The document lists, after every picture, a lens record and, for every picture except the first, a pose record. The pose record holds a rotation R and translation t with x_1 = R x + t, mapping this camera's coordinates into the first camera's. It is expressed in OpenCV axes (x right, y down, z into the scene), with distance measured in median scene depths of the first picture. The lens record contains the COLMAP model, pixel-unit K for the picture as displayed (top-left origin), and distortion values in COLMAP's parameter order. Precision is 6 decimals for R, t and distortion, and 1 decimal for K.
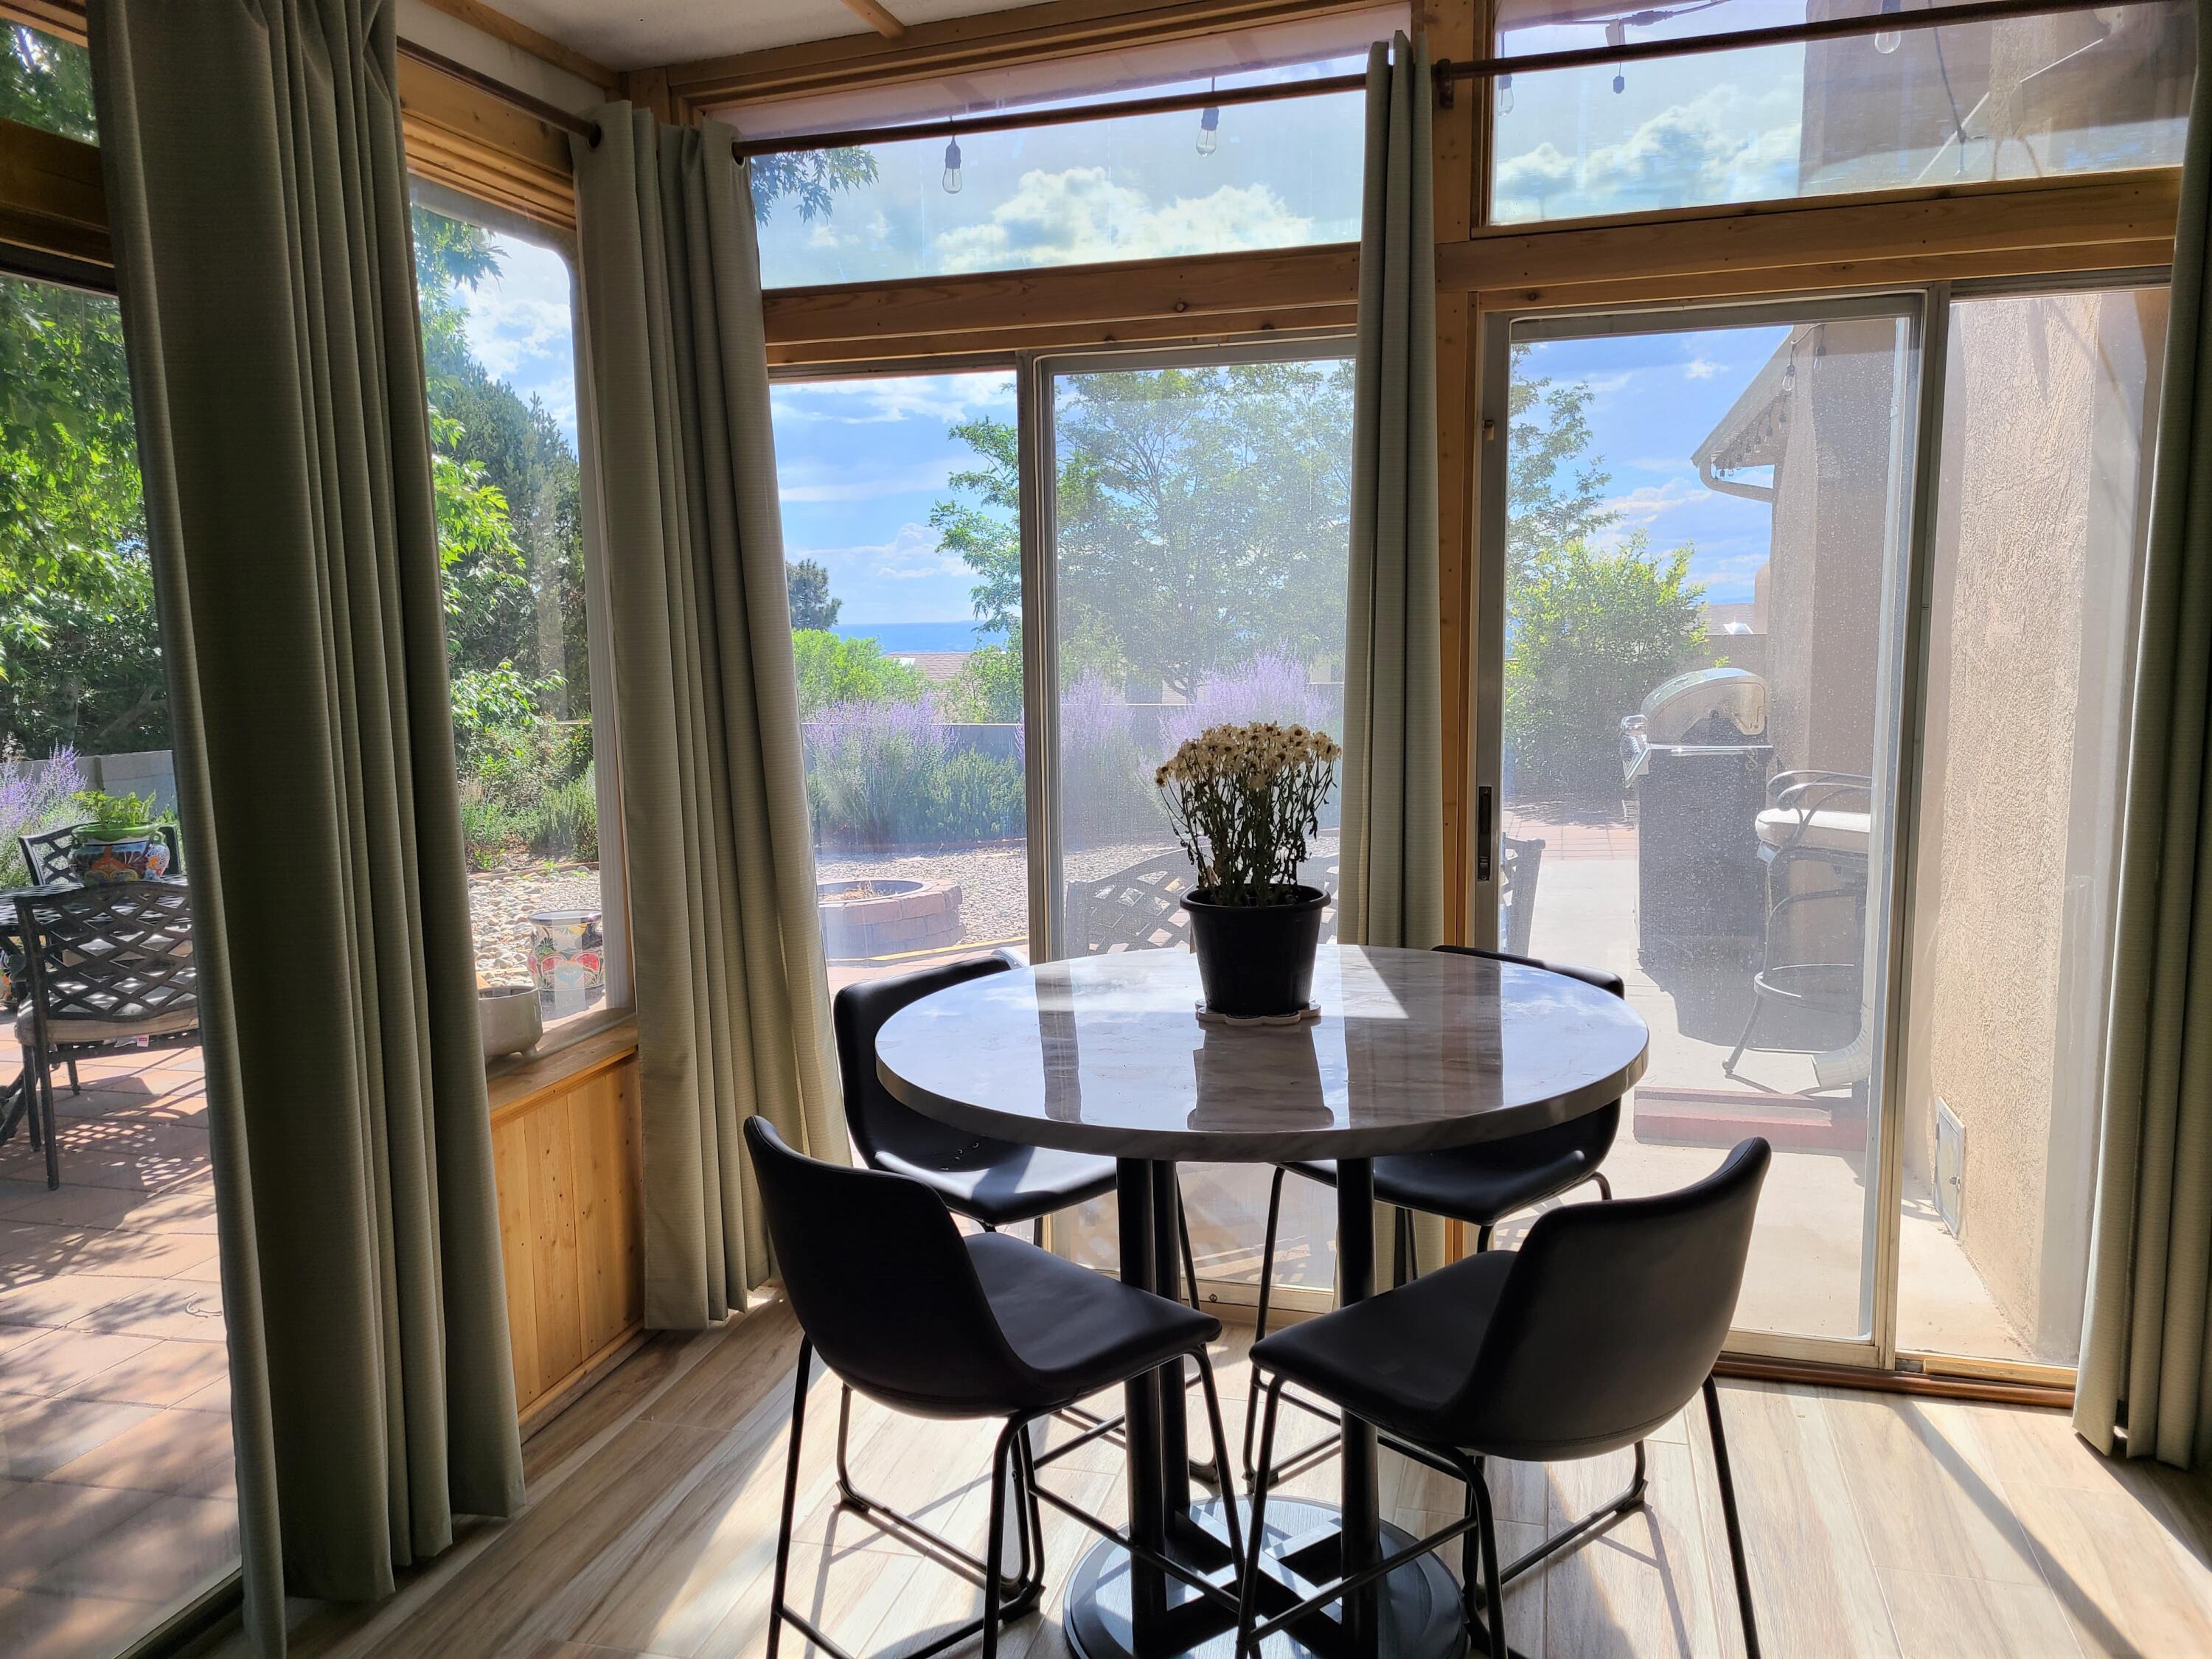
lens RADIAL K [[1650.1, 0, 1106.3], [0, 1650.1, 871.2], [0, 0, 1]] dist [0.064337, -0.052109]
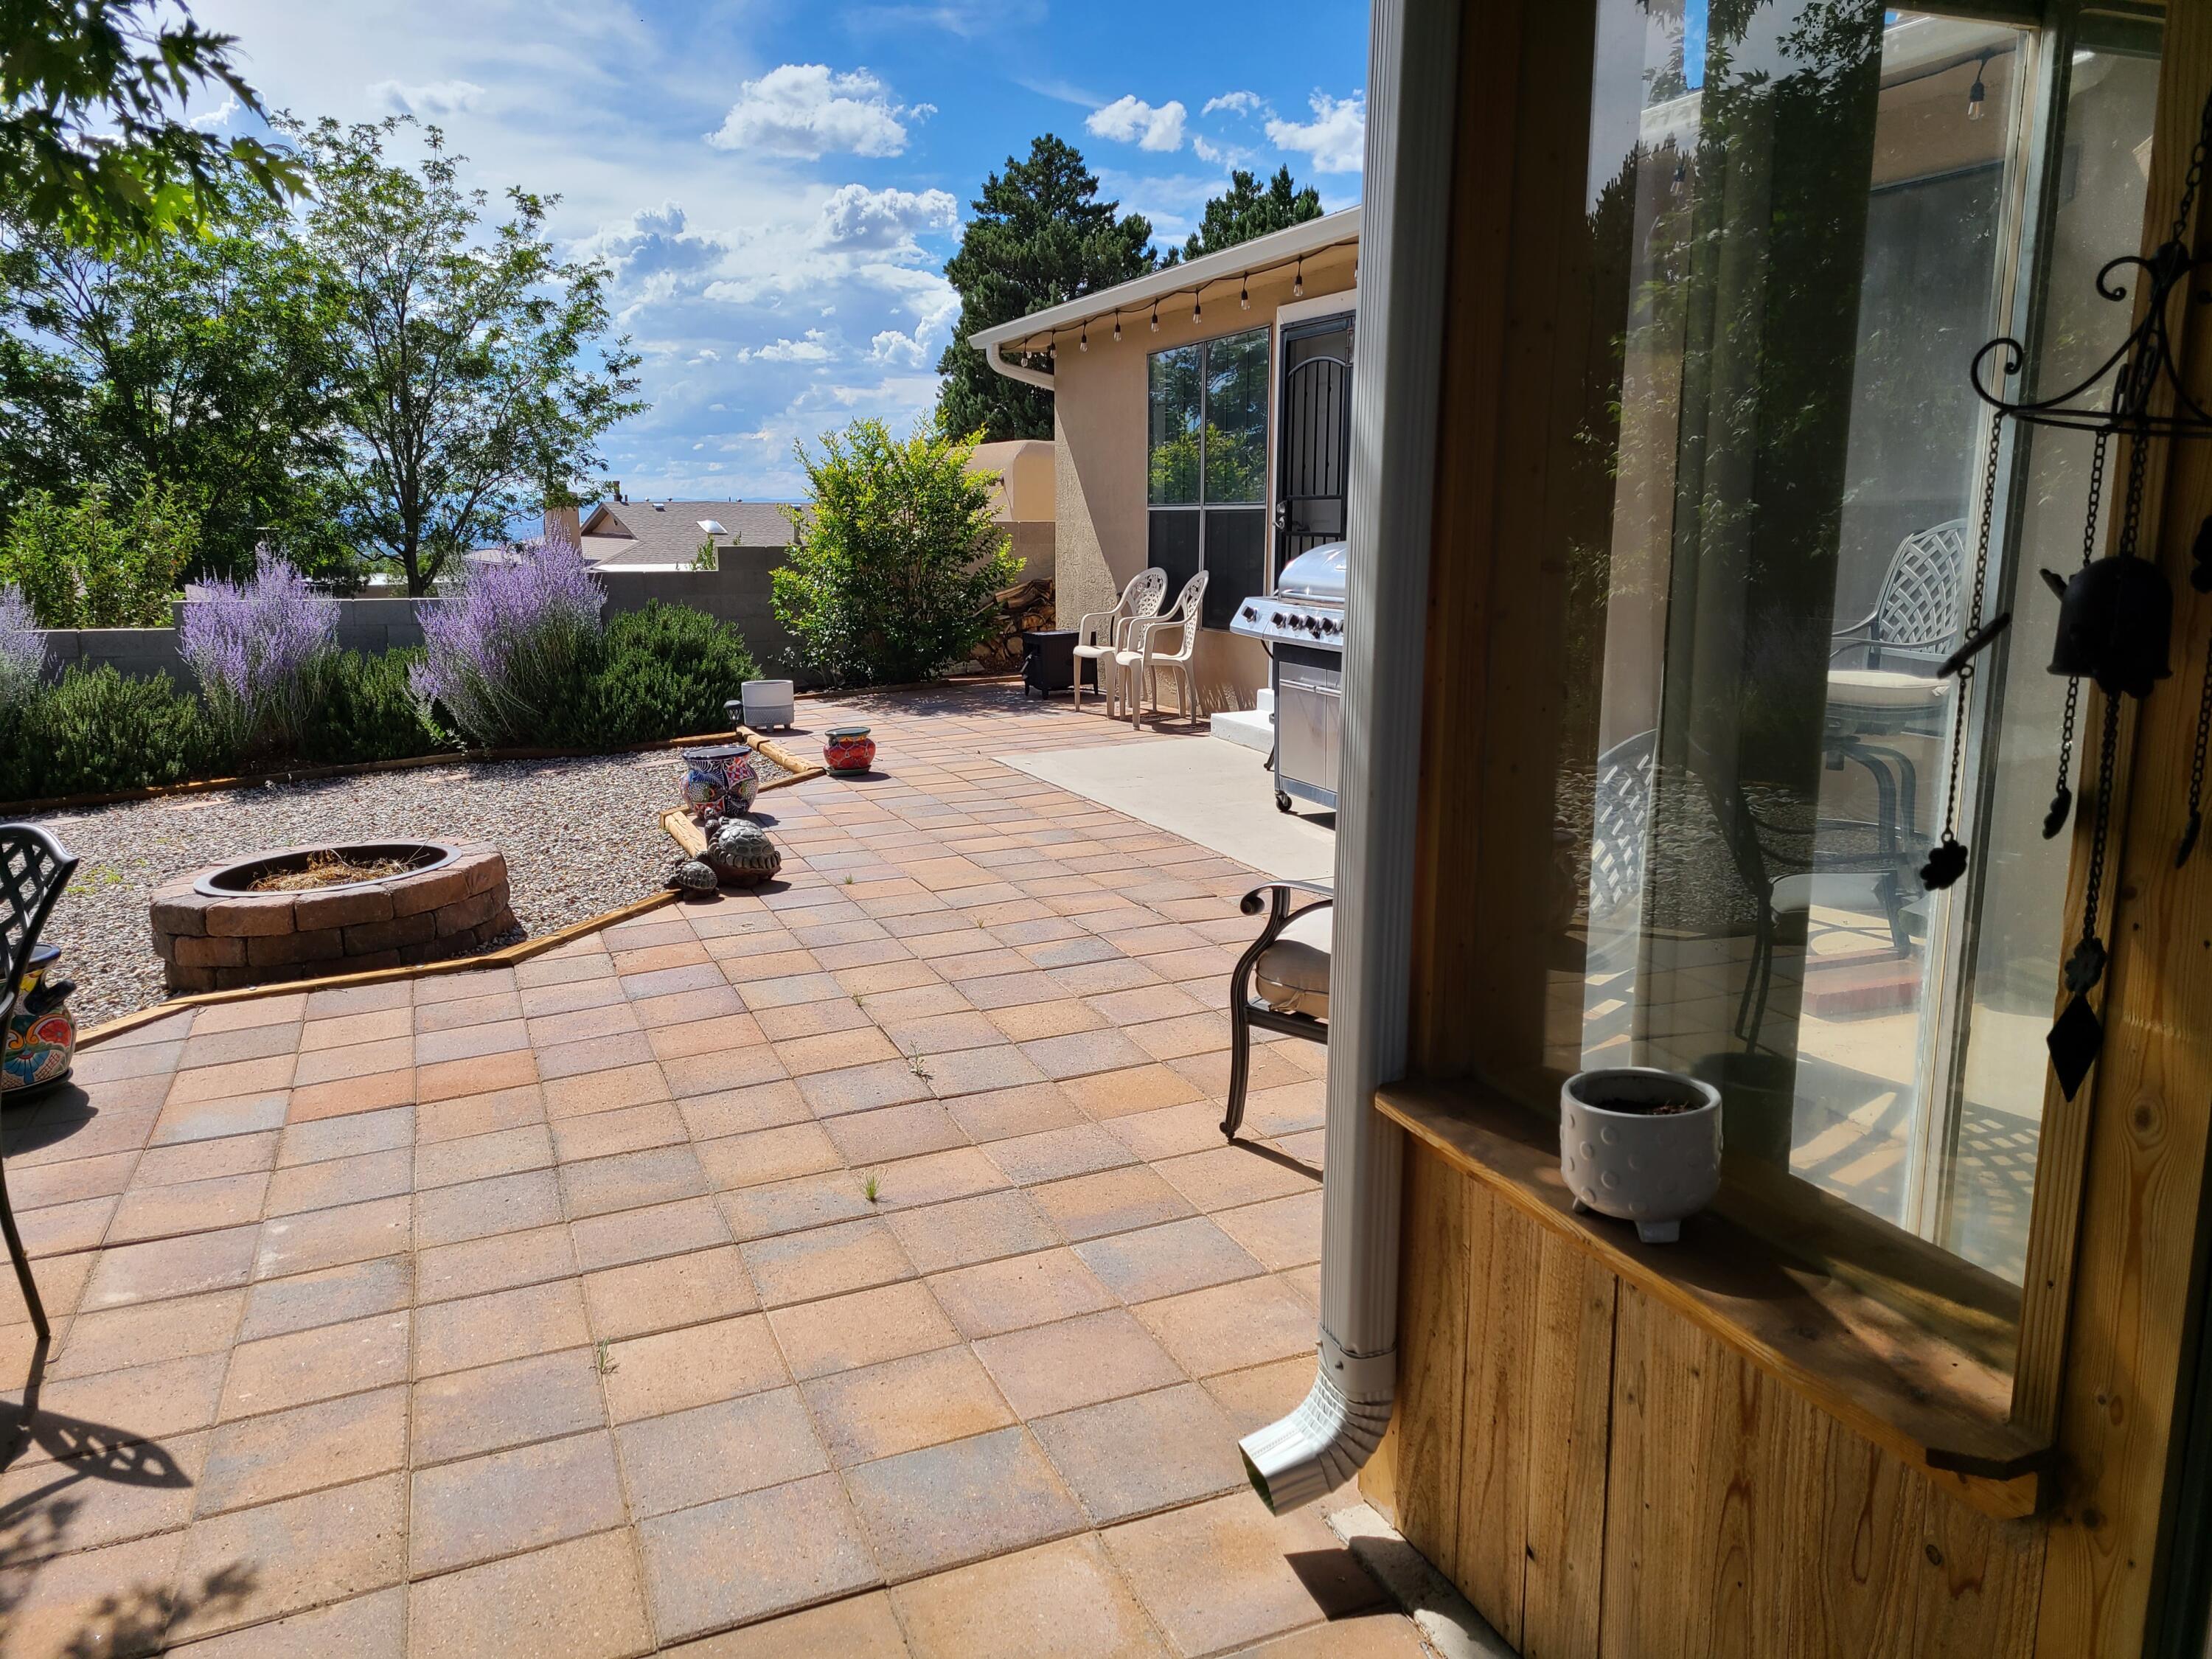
lens RADIAL K [[1650.1, 0, 1079.9], [0, 1650.1, 832.5], [0, 0, 1]] dist [0.064337, -0.052109]
pose [[0.804334, -0.101799, 0.585392, -0.087009], [0.080408, 0.994800, 0.062513, -0.005737], [-0.588711, -0.003211, 0.808337, 0.074547]]
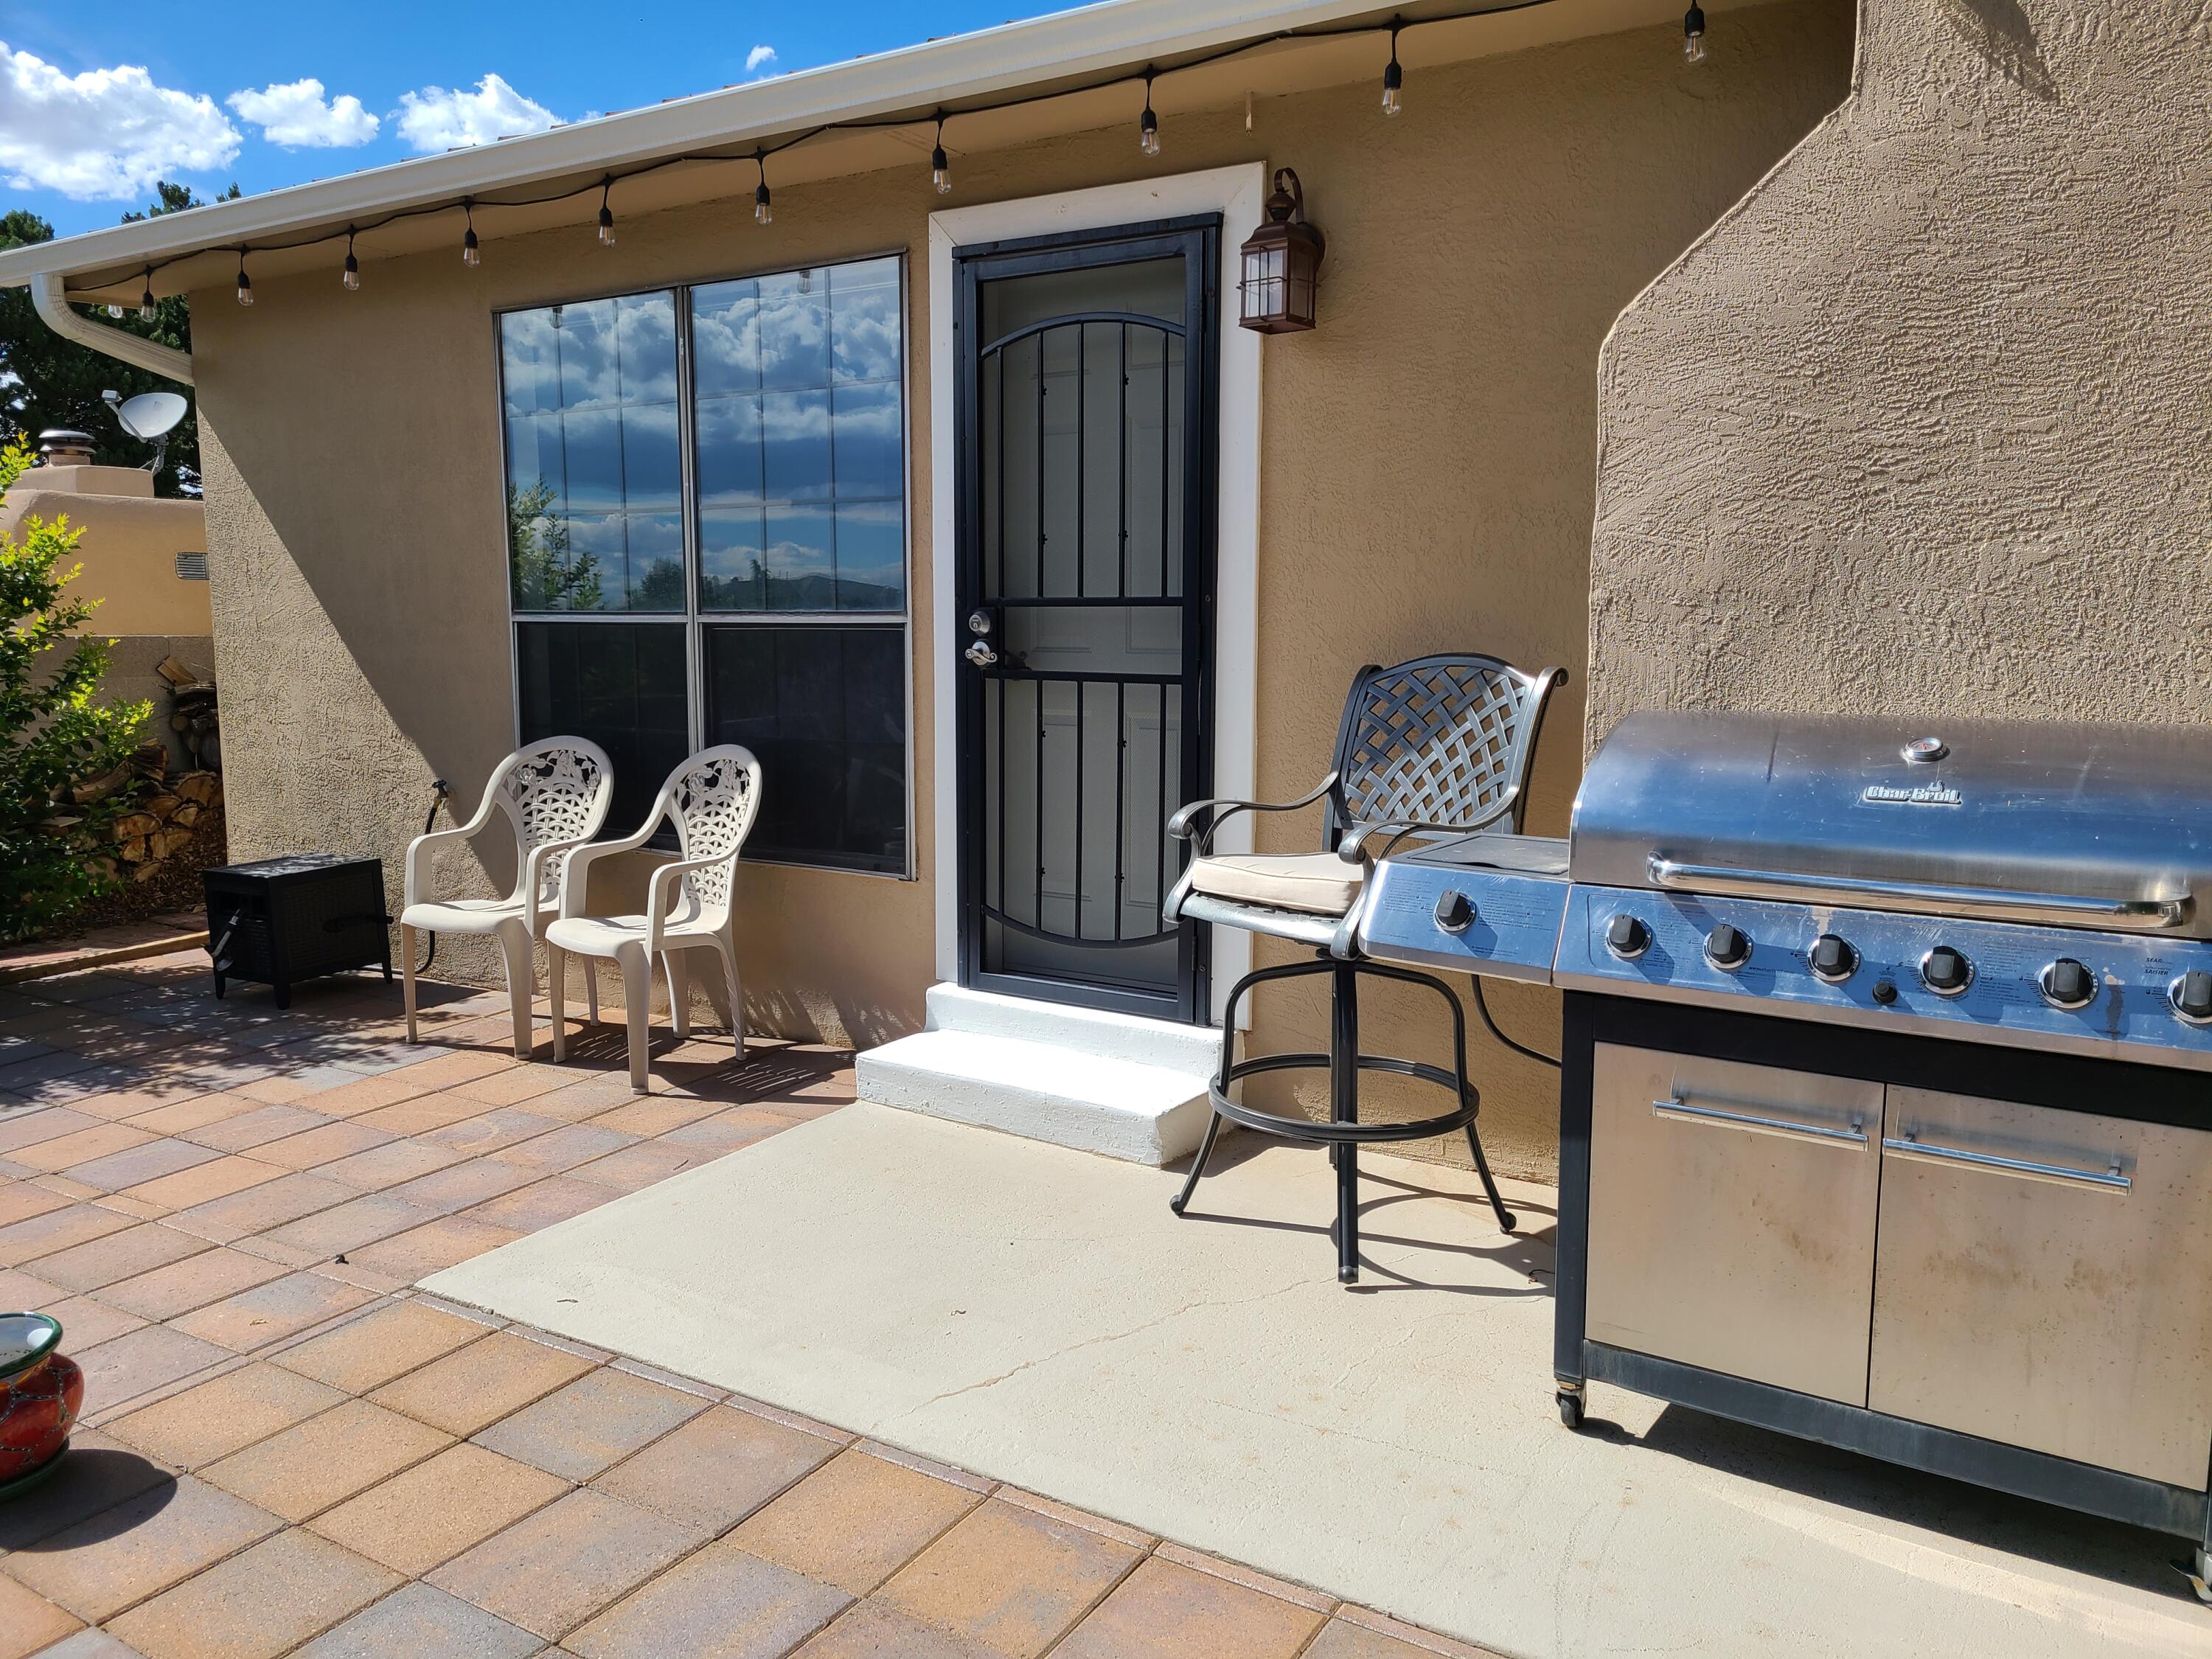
lens RADIAL K [[1650.1, 0, 1109.3], [0, 1650.1, 843.4], [0, 0, 1]] dist [0.064337, -0.052109]
pose [[0.297854, -0.111648, 0.948060, -0.009992], [0.133526, 0.988246, 0.074430, -0.033743], [-0.945227, 0.104422, 0.309261, 0.248708]]
